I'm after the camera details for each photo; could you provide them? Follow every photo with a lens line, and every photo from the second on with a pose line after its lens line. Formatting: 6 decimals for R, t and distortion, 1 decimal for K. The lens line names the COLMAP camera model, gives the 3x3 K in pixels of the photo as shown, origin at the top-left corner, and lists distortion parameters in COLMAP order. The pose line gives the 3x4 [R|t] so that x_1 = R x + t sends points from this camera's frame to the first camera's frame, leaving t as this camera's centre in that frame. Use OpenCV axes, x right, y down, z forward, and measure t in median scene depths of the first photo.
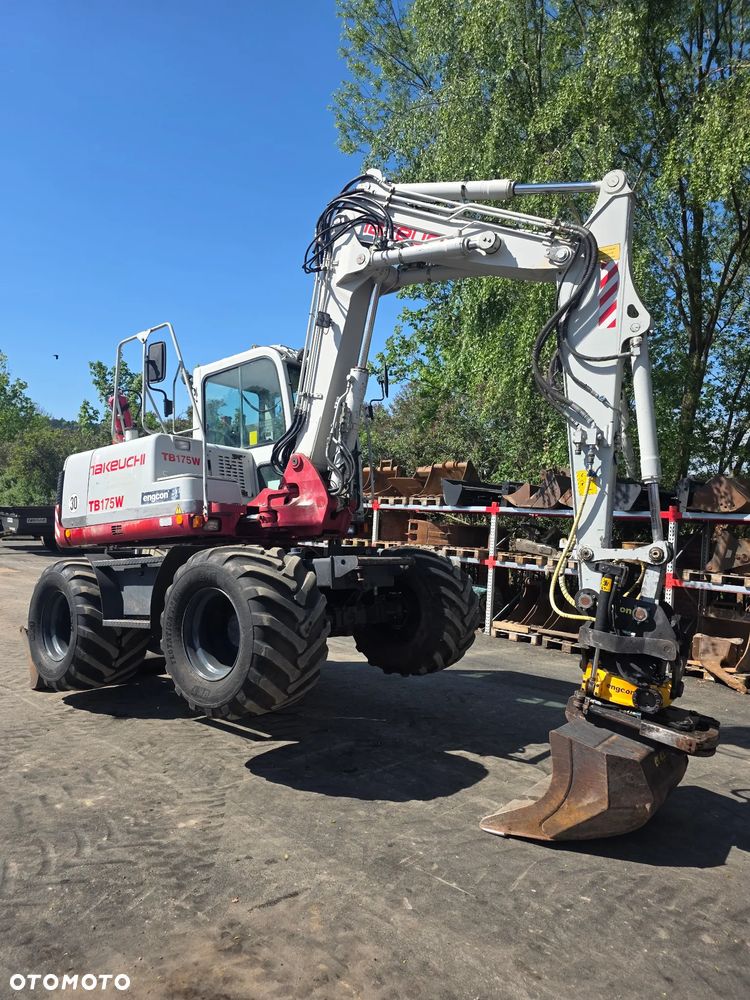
lens RADIAL K [[696.0, 0, 363.6], [0, 696.0, 501.8], [0, 0, 1]] dist [0.042215, -0.030482]
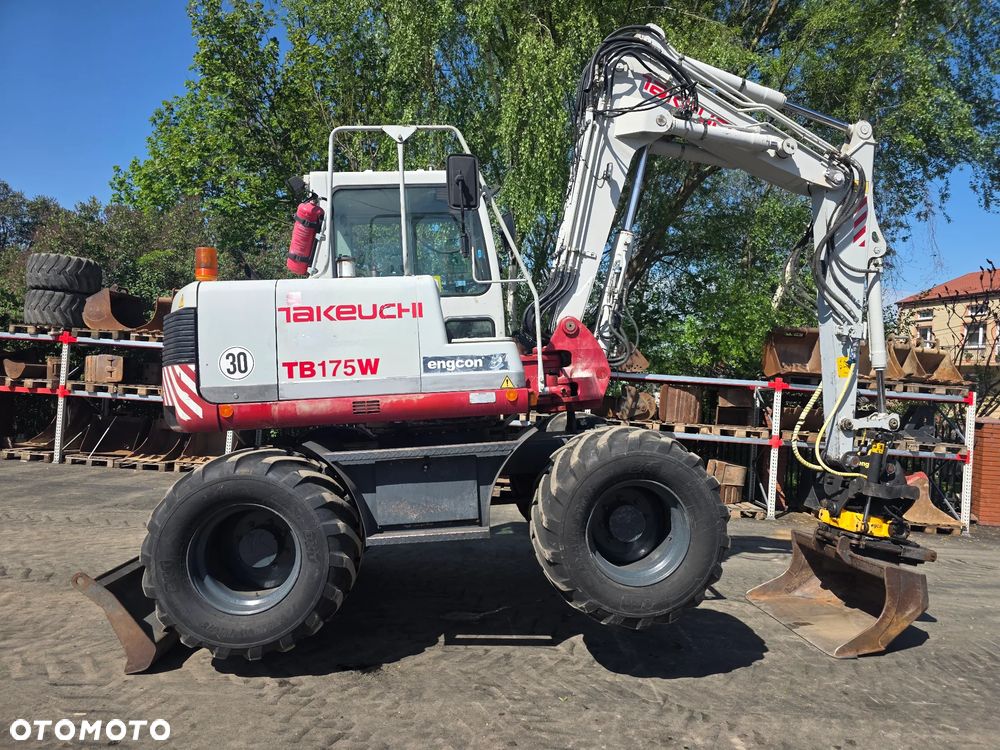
lens RADIAL K [[696.0, 0, 500.9], [0, 696.0, 381.1], [0, 0, 1]] dist [0.042215, -0.030482]
pose [[0.692724, -0.000655, 0.721202, -0.804447], [-0.046449, 0.997883, 0.045521, -0.024828], [-0.719705, -0.065033, 0.691227, 0.449295]]
